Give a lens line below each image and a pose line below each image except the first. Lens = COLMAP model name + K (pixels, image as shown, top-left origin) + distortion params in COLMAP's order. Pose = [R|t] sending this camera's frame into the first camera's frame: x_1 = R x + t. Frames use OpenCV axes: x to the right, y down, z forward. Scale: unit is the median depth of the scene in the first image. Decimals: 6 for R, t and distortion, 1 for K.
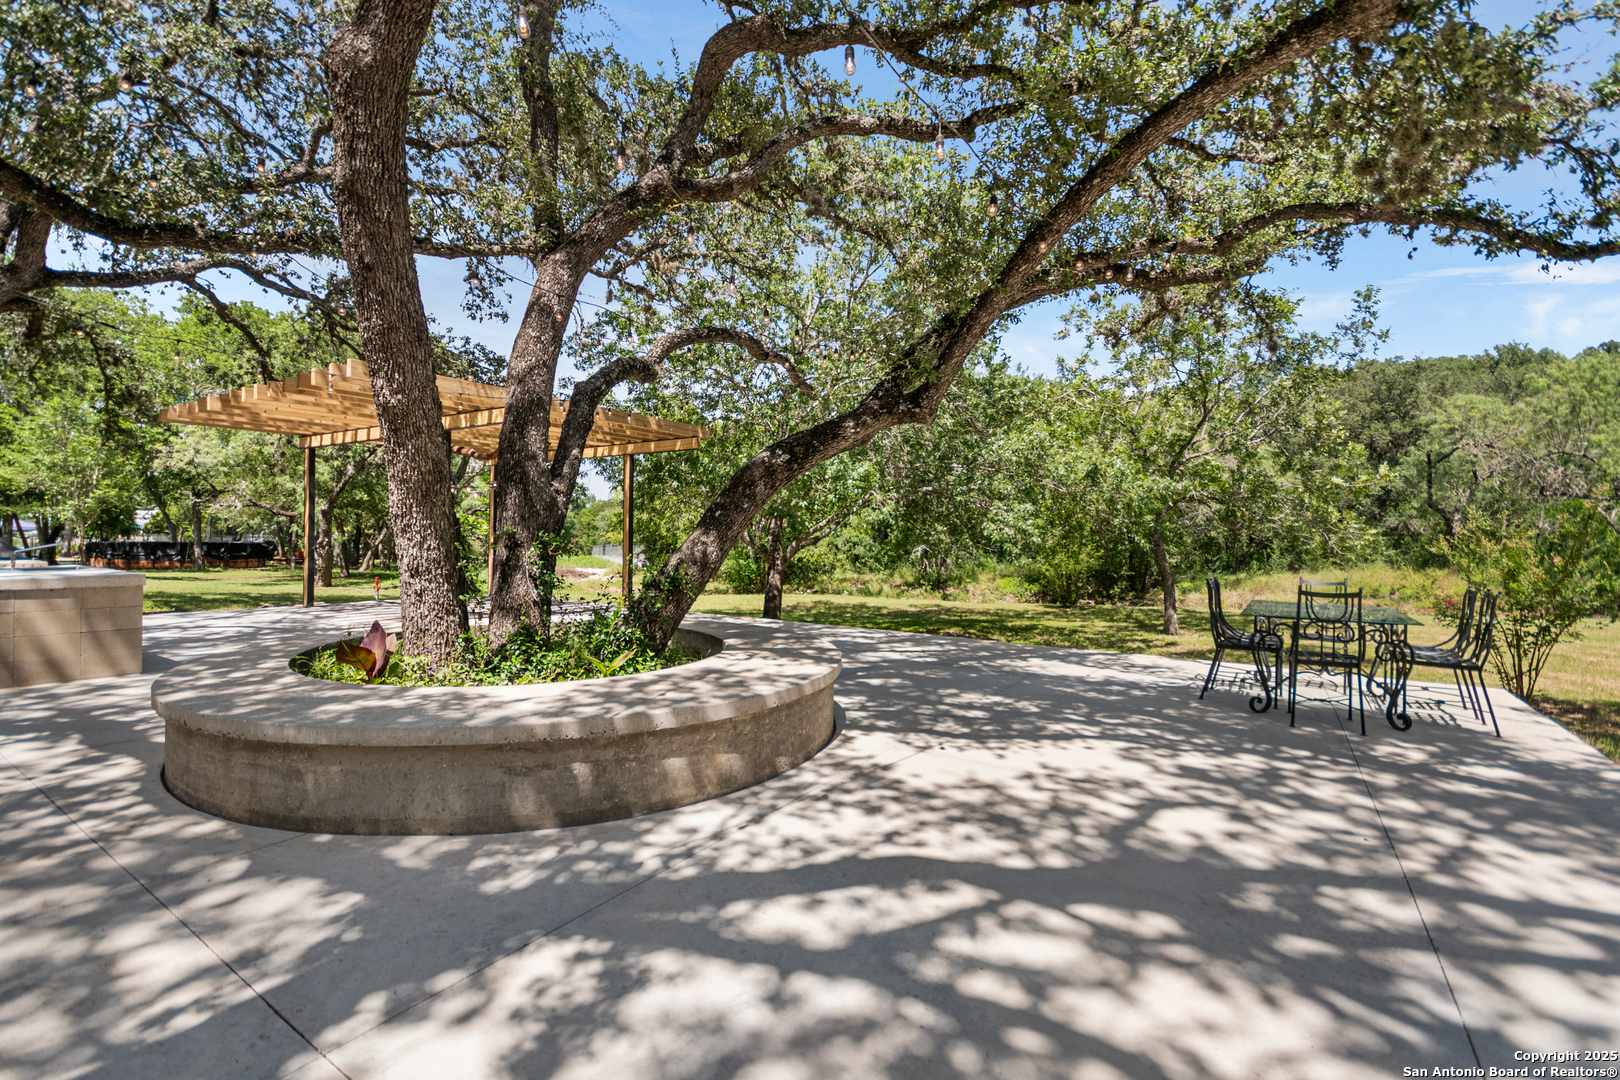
lens RADIAL K [[716.1, 0, 806.3], [0, 716.1, 538.4], [0, 0, 1]] dist [-0.001527, -0.004453]
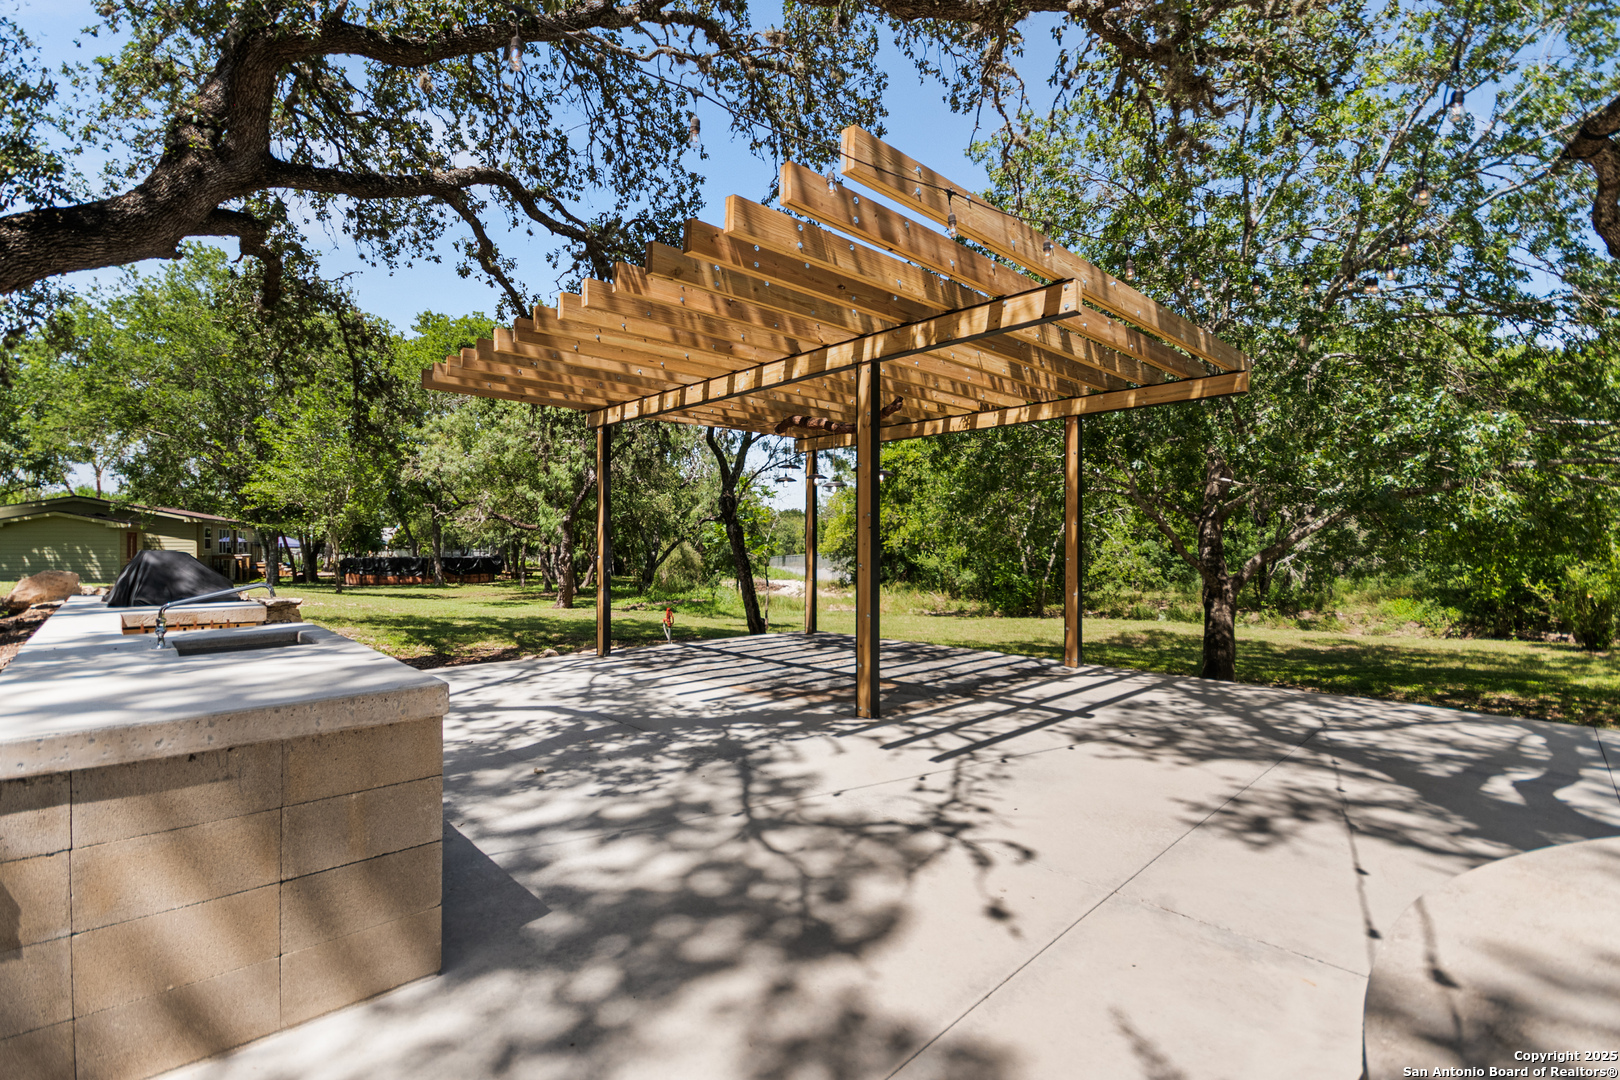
lens RADIAL K [[716.1, 0, 813.8], [0, 716.1, 547.0], [0, 0, 1]] dist [-0.001527, -0.004453]
pose [[0.977896, -0.011028, -0.208801, -0.181885], [0.010938, 0.999939, -0.001583, -0.002875], [0.208805, -0.000736, 0.977957, 0.187058]]
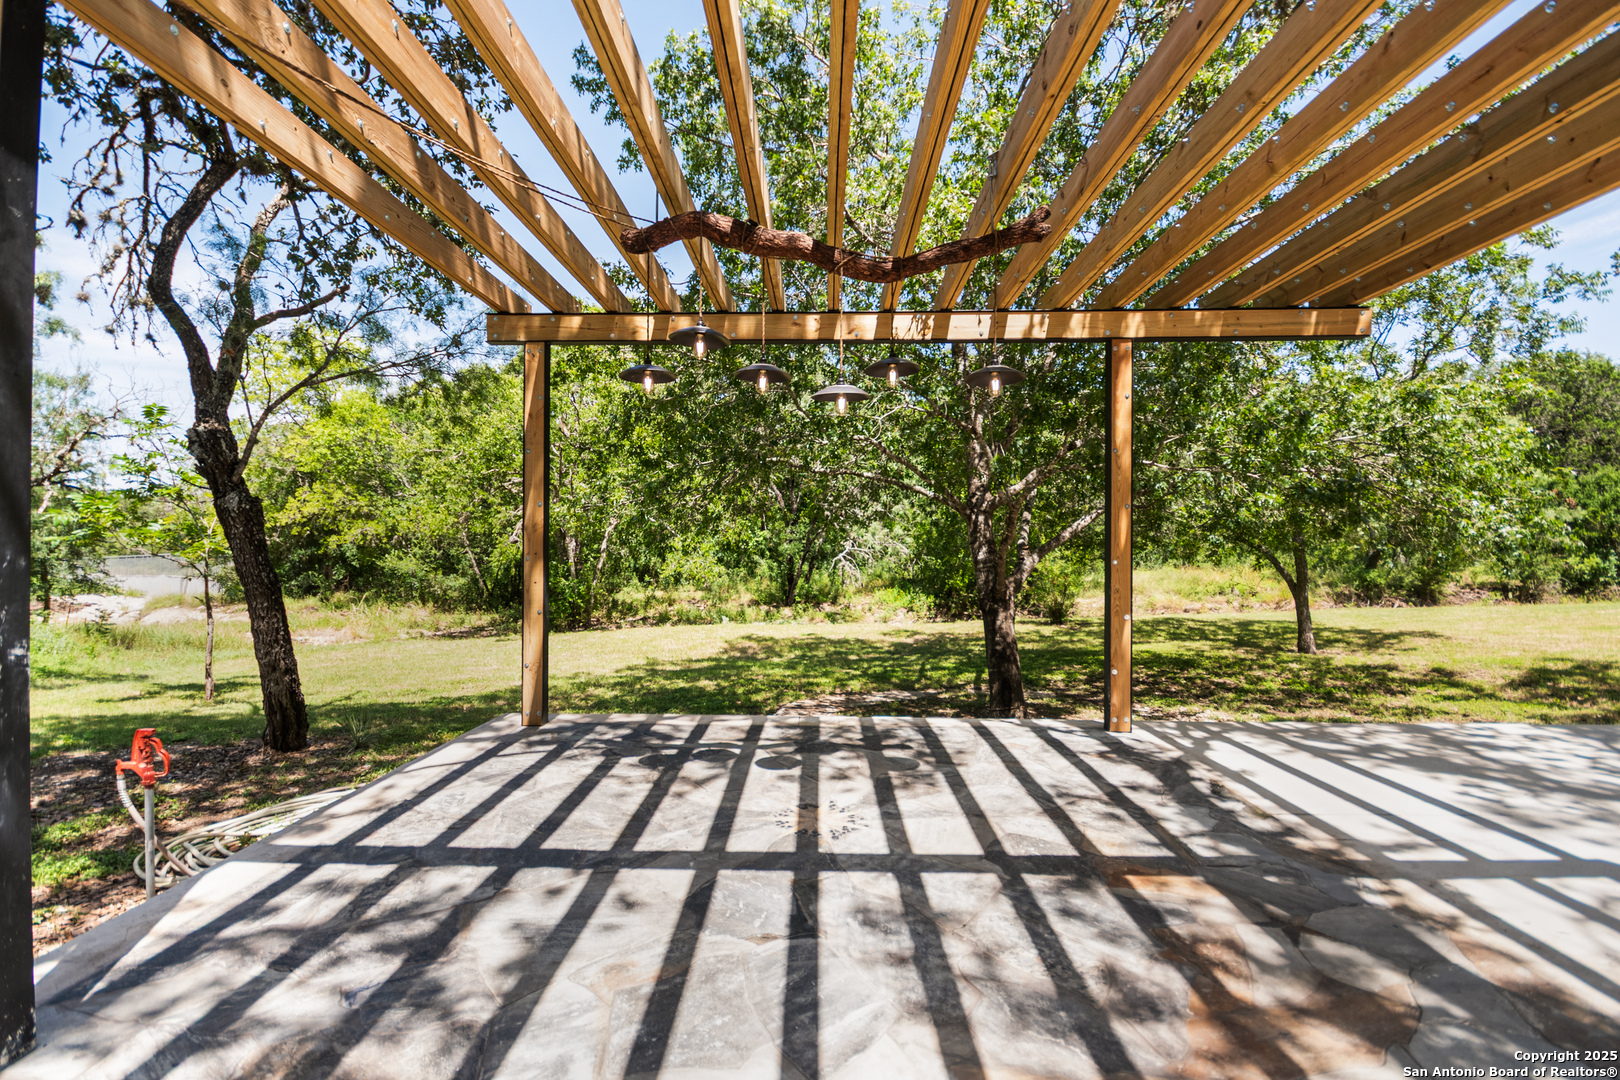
lens RADIAL K [[716.1, 0, 800.6], [0, 716.1, 539.7], [0, 0, 1]] dist [-0.001527, -0.004453]
pose [[0.848193, -0.006893, 0.529643, -0.327853], [0.009434, 0.999953, -0.002095, -0.003336], [-0.529604, 0.006774, 0.848218, 0.405908]]
